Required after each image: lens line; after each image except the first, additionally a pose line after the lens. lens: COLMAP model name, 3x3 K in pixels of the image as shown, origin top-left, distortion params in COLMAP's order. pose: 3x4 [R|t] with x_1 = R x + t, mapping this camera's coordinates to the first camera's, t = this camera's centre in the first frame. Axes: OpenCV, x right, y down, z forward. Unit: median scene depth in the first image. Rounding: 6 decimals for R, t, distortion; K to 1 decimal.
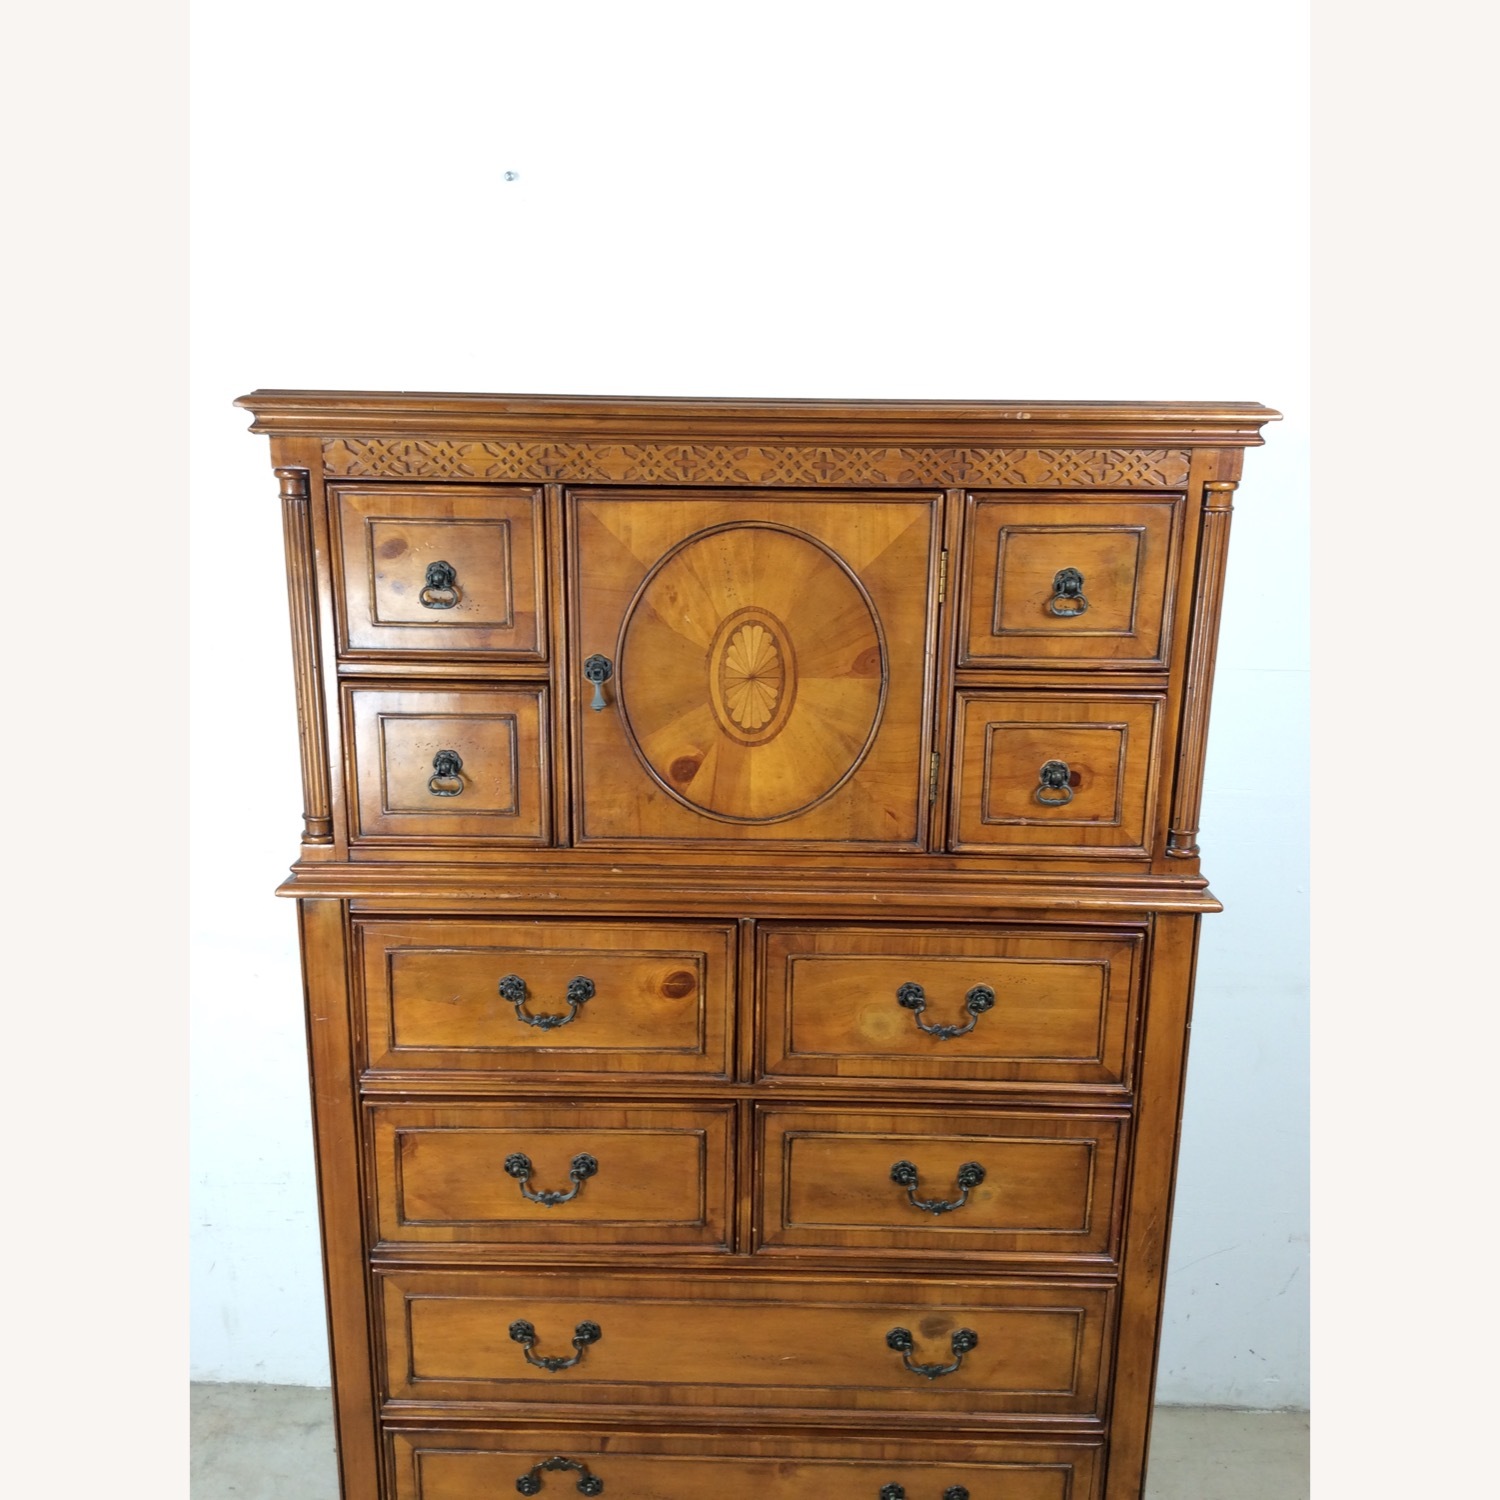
lens RADIAL K [[1399.5, 0, 752.6], [0, 1399.5, 718.5], [0, 0, 1]] dist [0.045222, 0.000000]
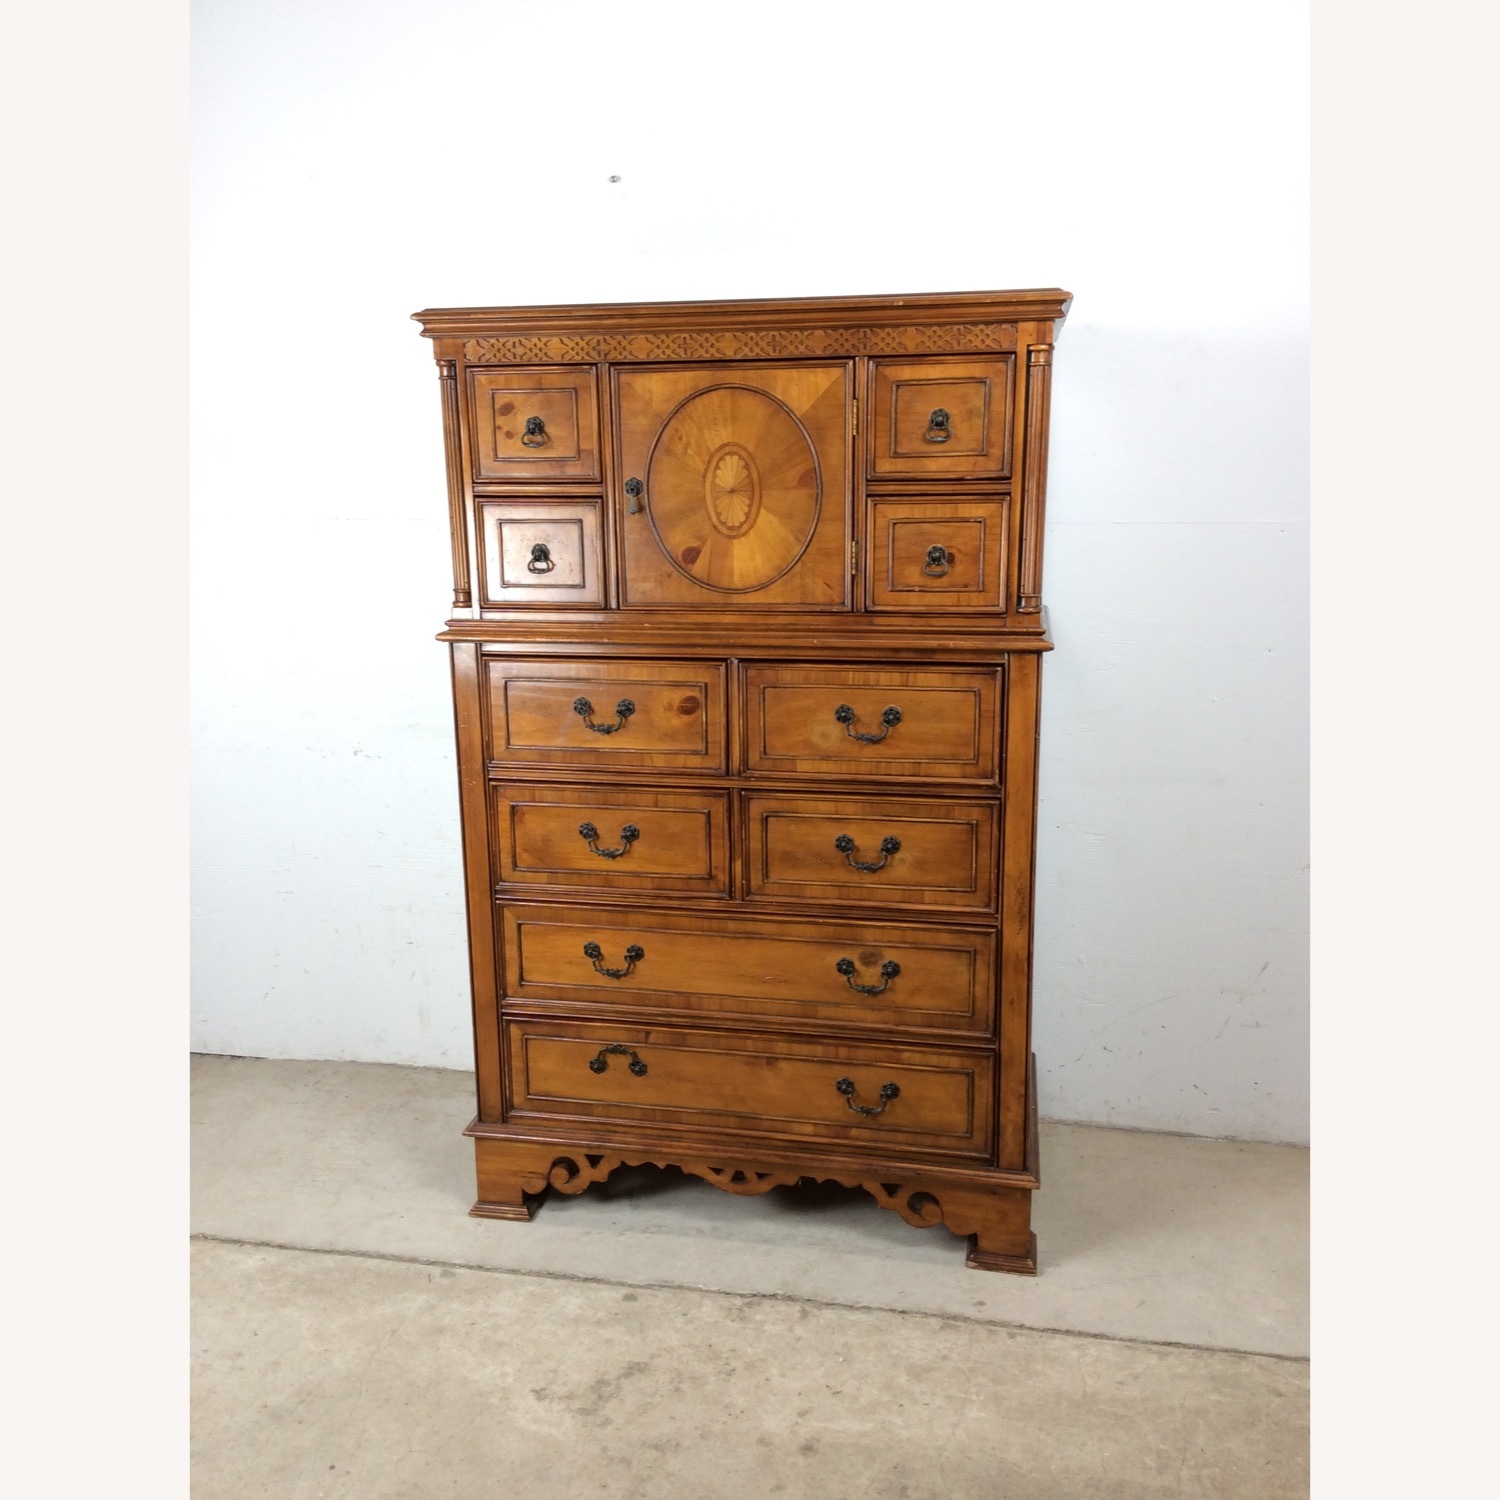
lens RADIAL K [[1399.5, 0, 742.1], [0, 1399.5, 735.9], [0, 0, 1]] dist [0.045222, 0.000000]
pose [[0.982396, 0.013508, -0.186321, 0.278056], [-0.018495, 0.999515, -0.025050, 0.257188], [0.185892, 0.028055, 0.982170, -0.447048]]
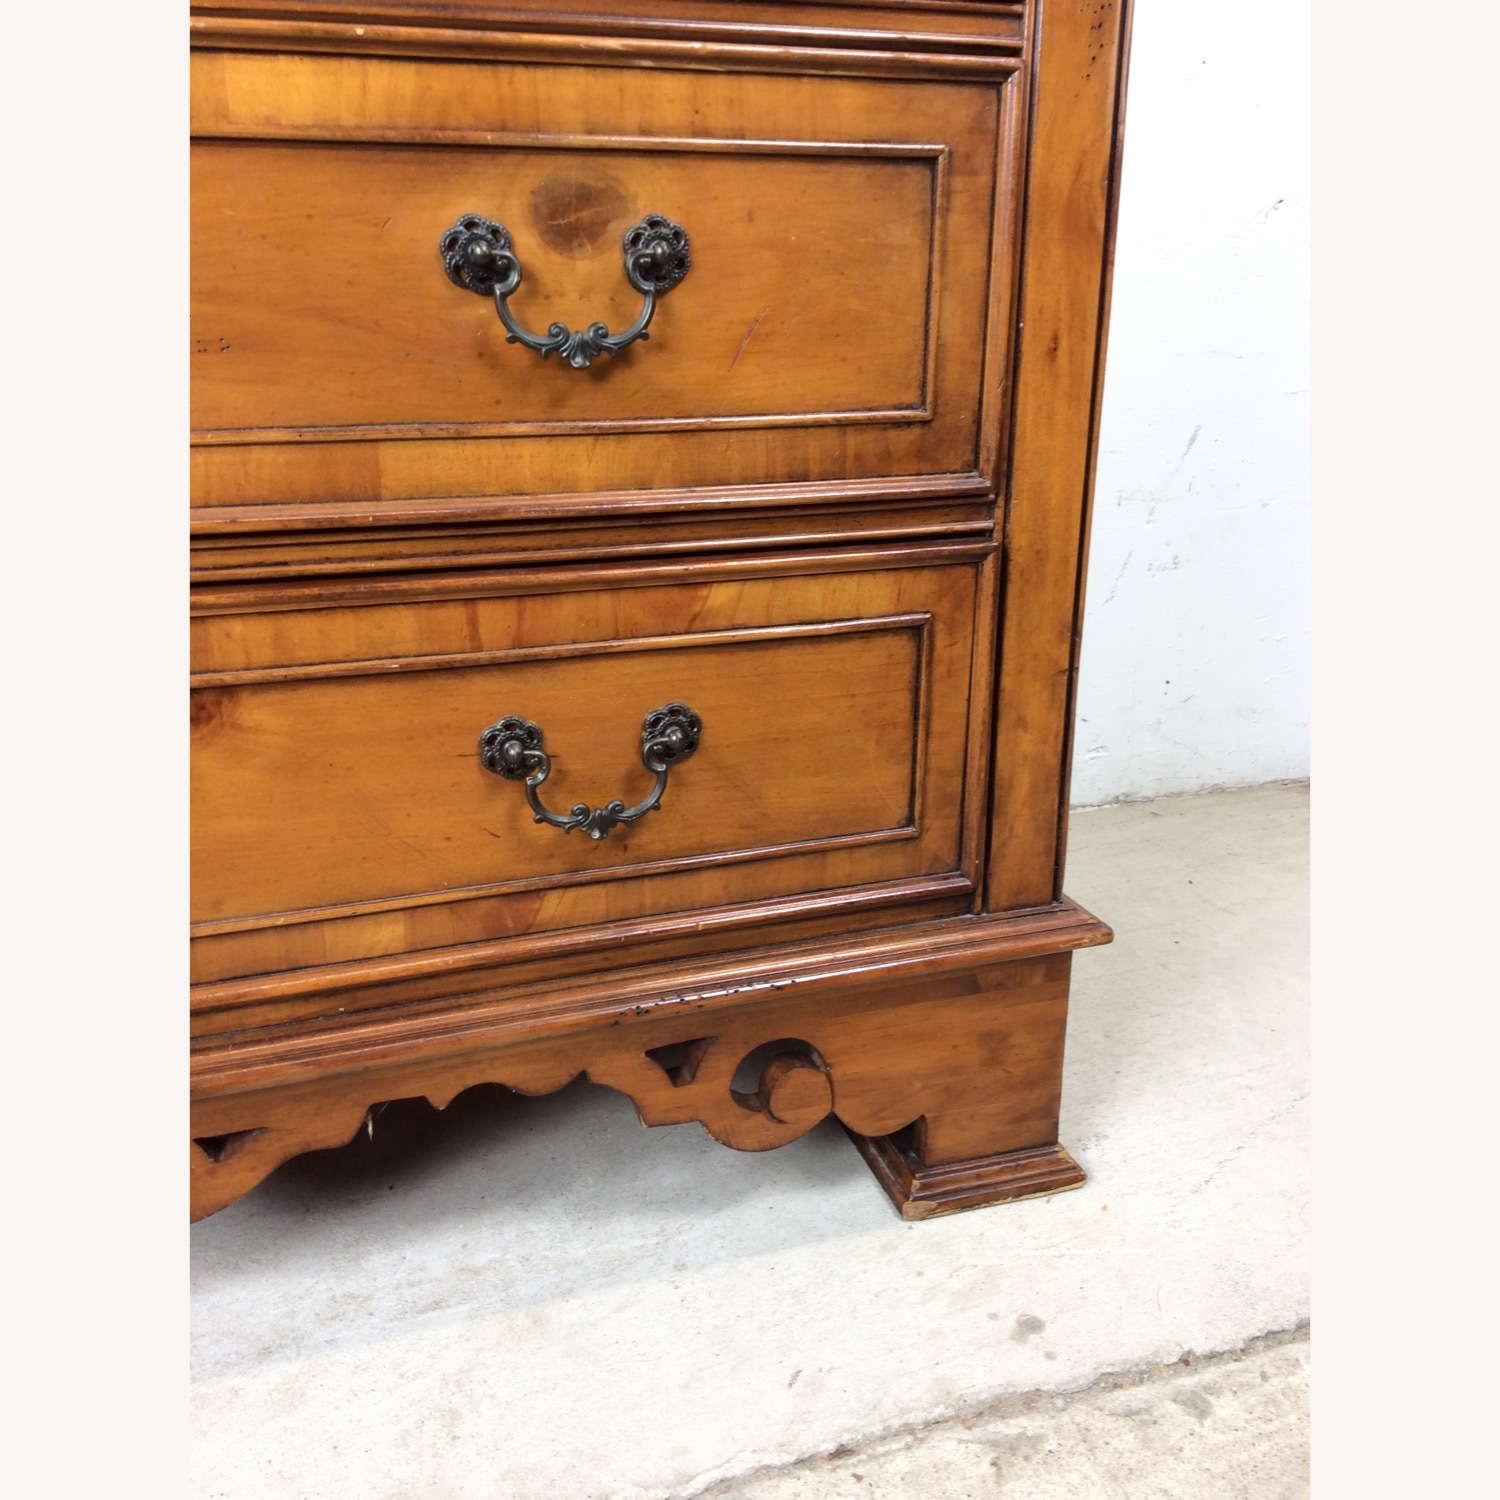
lens RADIAL K [[1399.5, 0, 744.4], [0, 1399.5, 751.2], [0, 0, 1]] dist [0.045222, 0.000000]
pose [[0.943561, -0.125158, 0.306640, 0.045215], [0.096100, 0.989478, 0.108155, 0.561511], [-0.316950, -0.072582, 0.945661, 0.671518]]
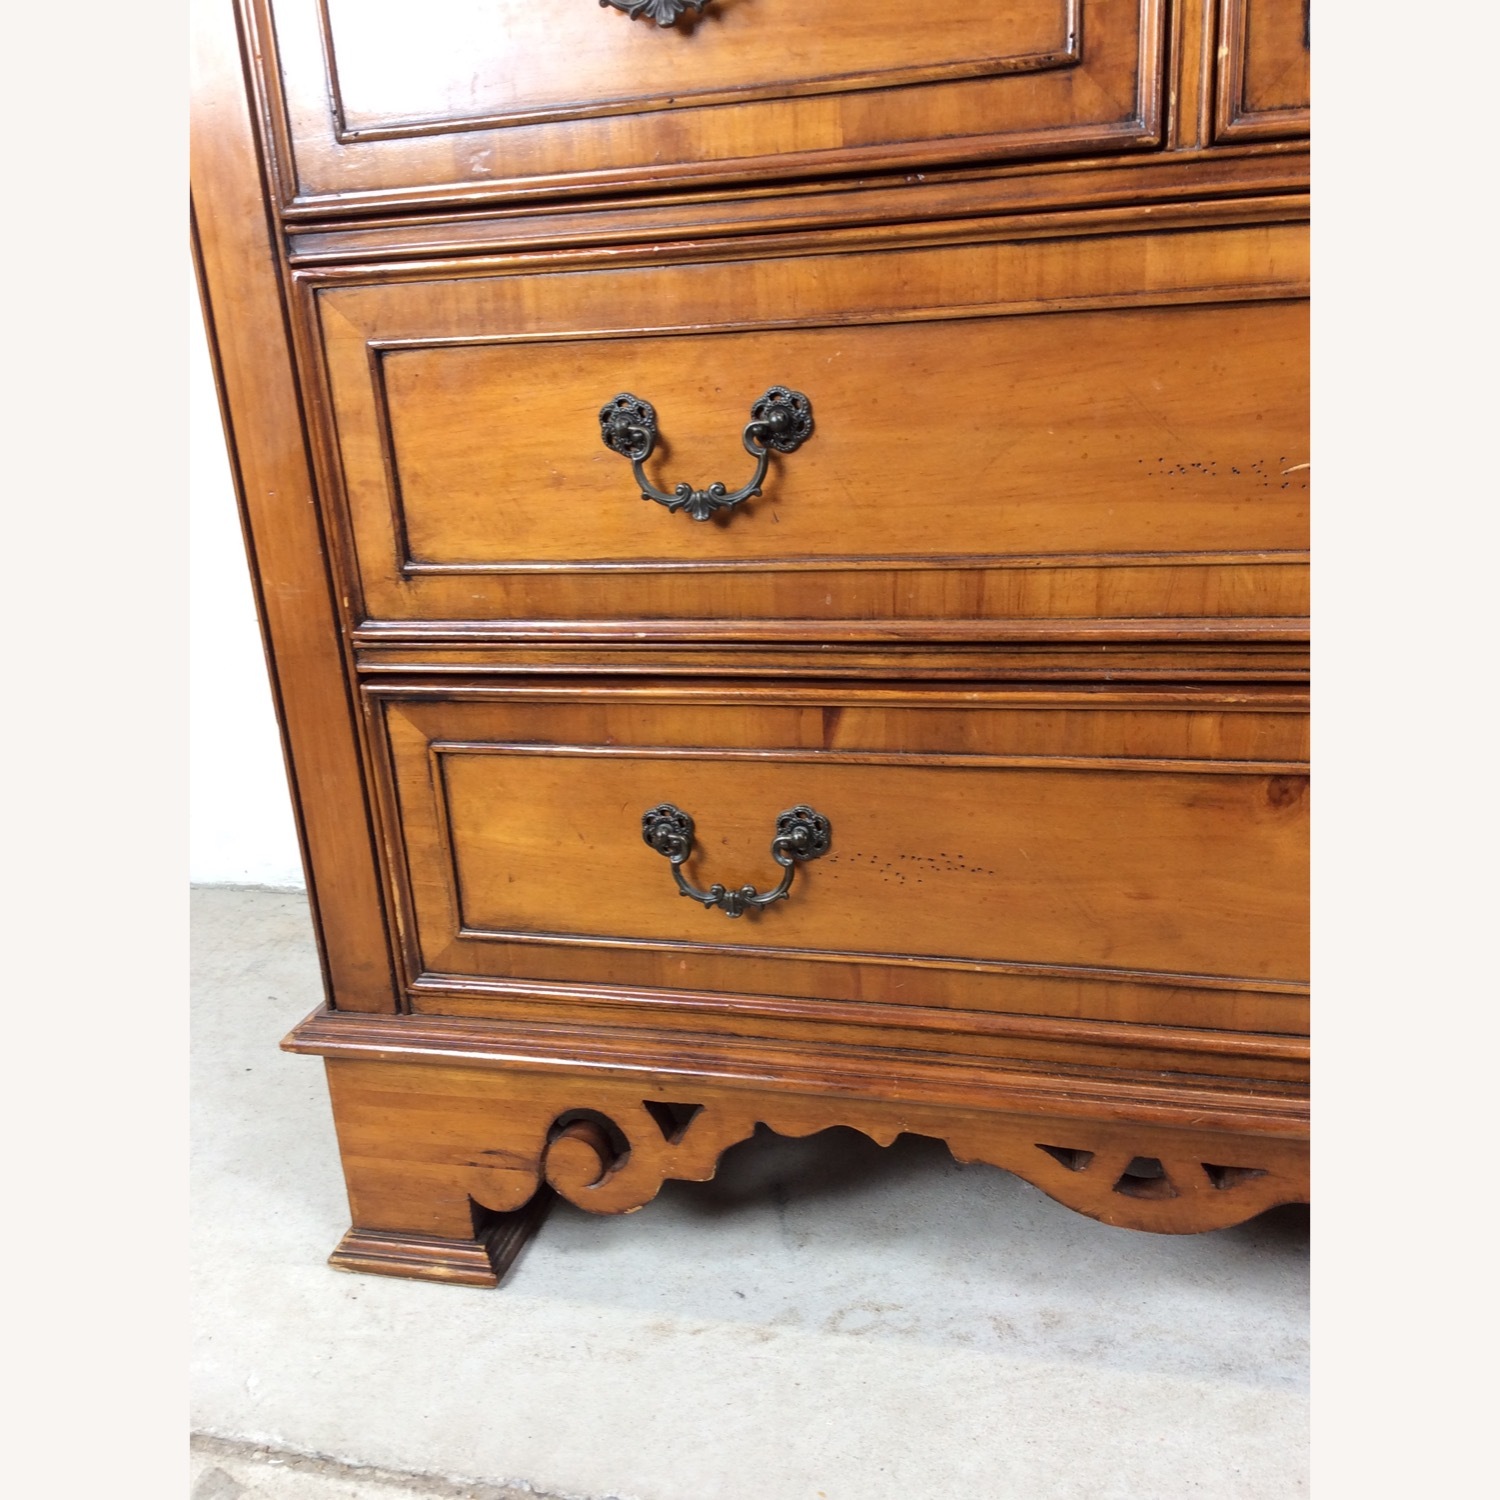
lens RADIAL K [[1399.5, 0, 722.5], [0, 1399.5, 751.5], [0, 0, 1]] dist [0.045222, 0.000000]
pose [[0.966583, 0.001931, -0.256348, -0.030053], [0.019278, 0.996593, 0.080196, 0.527309], [0.255629, -0.082458, 0.963252, 0.629001]]
